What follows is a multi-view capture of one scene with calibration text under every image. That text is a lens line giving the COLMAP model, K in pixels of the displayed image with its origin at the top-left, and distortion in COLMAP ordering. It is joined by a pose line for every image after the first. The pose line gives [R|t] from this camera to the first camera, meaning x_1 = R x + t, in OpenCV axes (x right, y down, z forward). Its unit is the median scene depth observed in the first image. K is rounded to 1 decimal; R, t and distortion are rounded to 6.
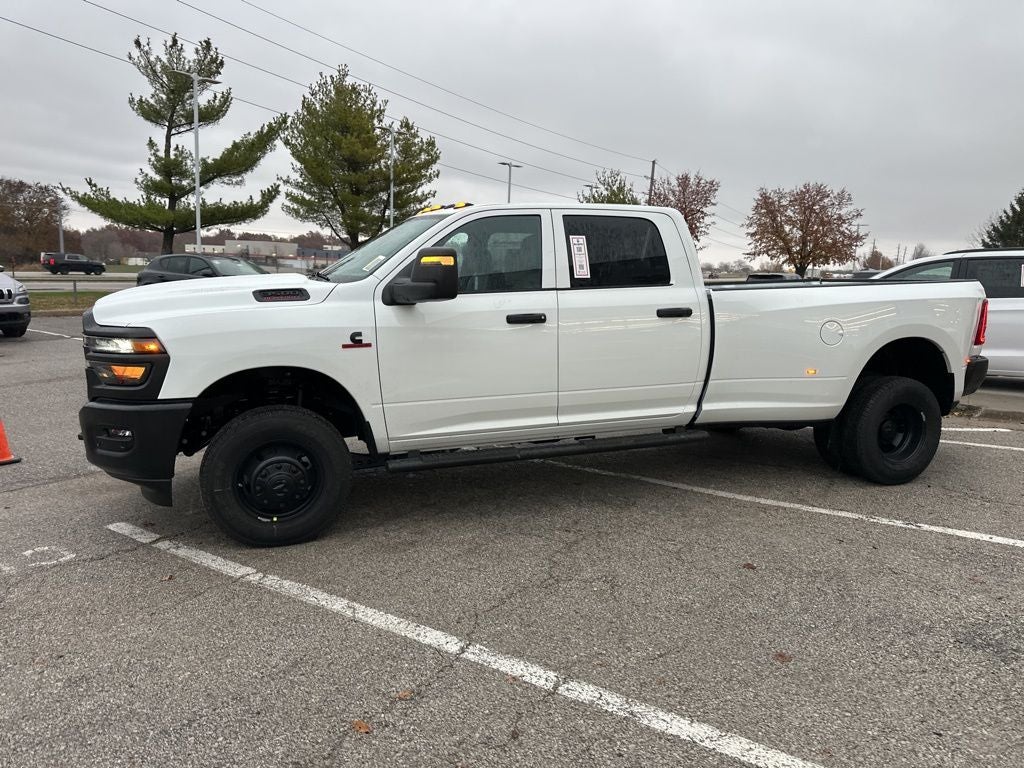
lens RADIAL K [[715.3, 0, 514.9], [0, 715.3, 381.0], [0, 0, 1]] dist [0.061220, -0.077620]
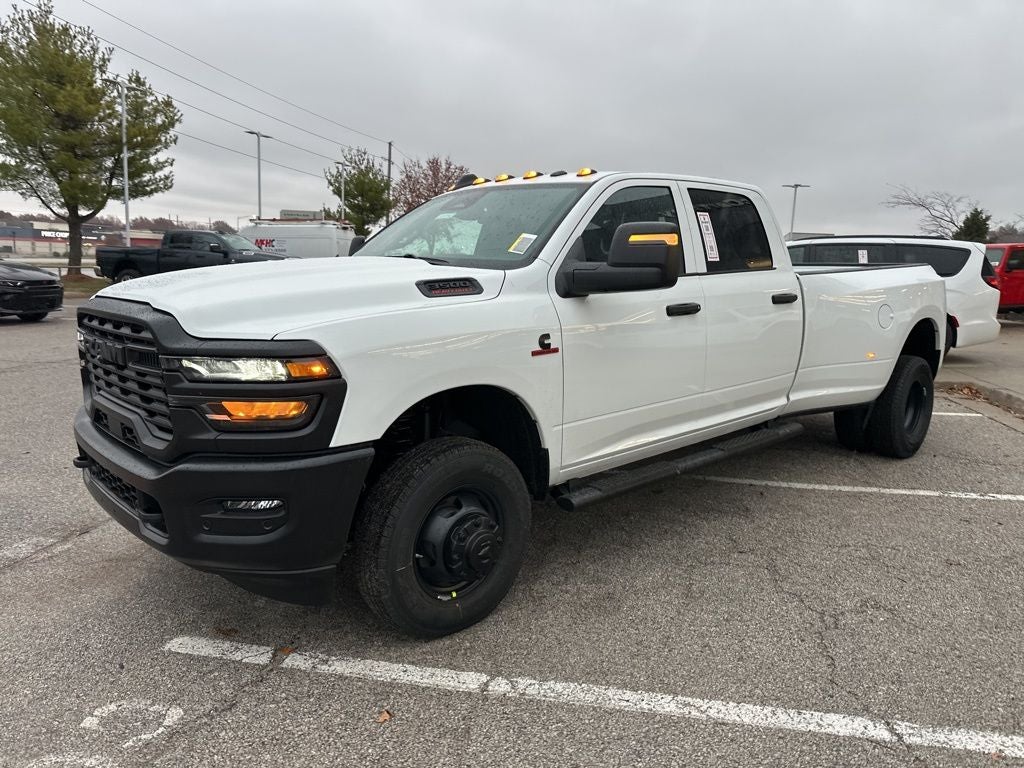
lens RADIAL K [[715.3, 0, 514.9], [0, 715.3, 381.0], [0, 0, 1]] dist [0.061220, -0.077620]
pose [[0.926994, -0.060366, 0.370187, -0.103191], [0.052150, 0.998121, 0.032174, -0.008593], [-0.371434, -0.010520, 0.928400, 0.059324]]
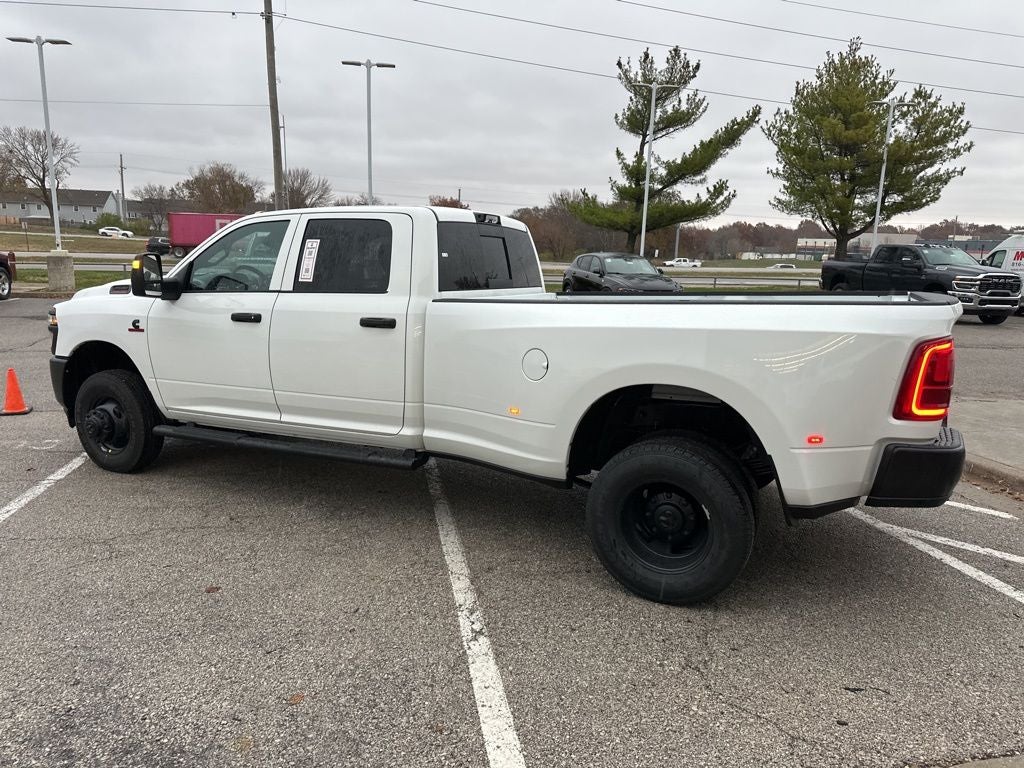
lens RADIAL K [[714.5, 0, 514.2], [0, 714.5, 387.3], [0, 0, 1]] dist [0.070760, -0.093685]
pose [[0.691028, 0.125810, -0.711795, 0.228977], [-0.113990, 0.991382, 0.064562, -0.021040], [0.713783, 0.036523, 0.699414, 0.112040]]
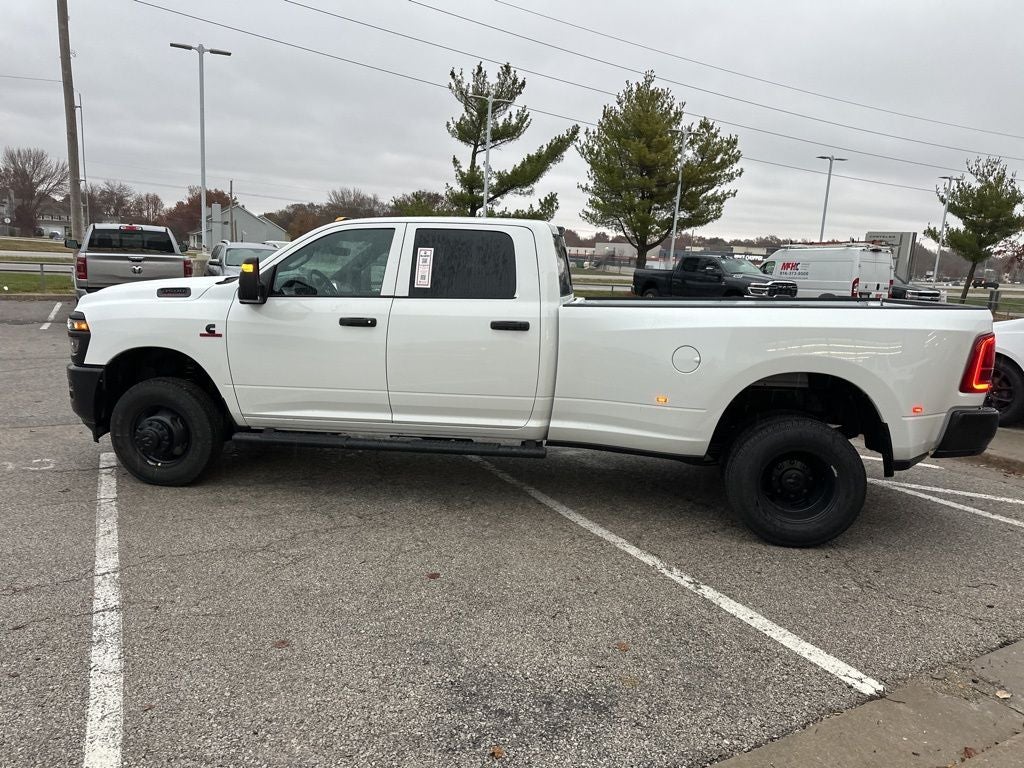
lens RADIAL K [[714.5, 0, 514.2], [0, 714.5, 387.3], [0, 0, 1]] dist [0.070760, -0.093685]
pose [[0.877430, 0.098165, -0.469553, 0.160811], [-0.095010, 0.995010, 0.030477, -0.009236], [0.470202, 0.017870, 0.882378, 0.028402]]
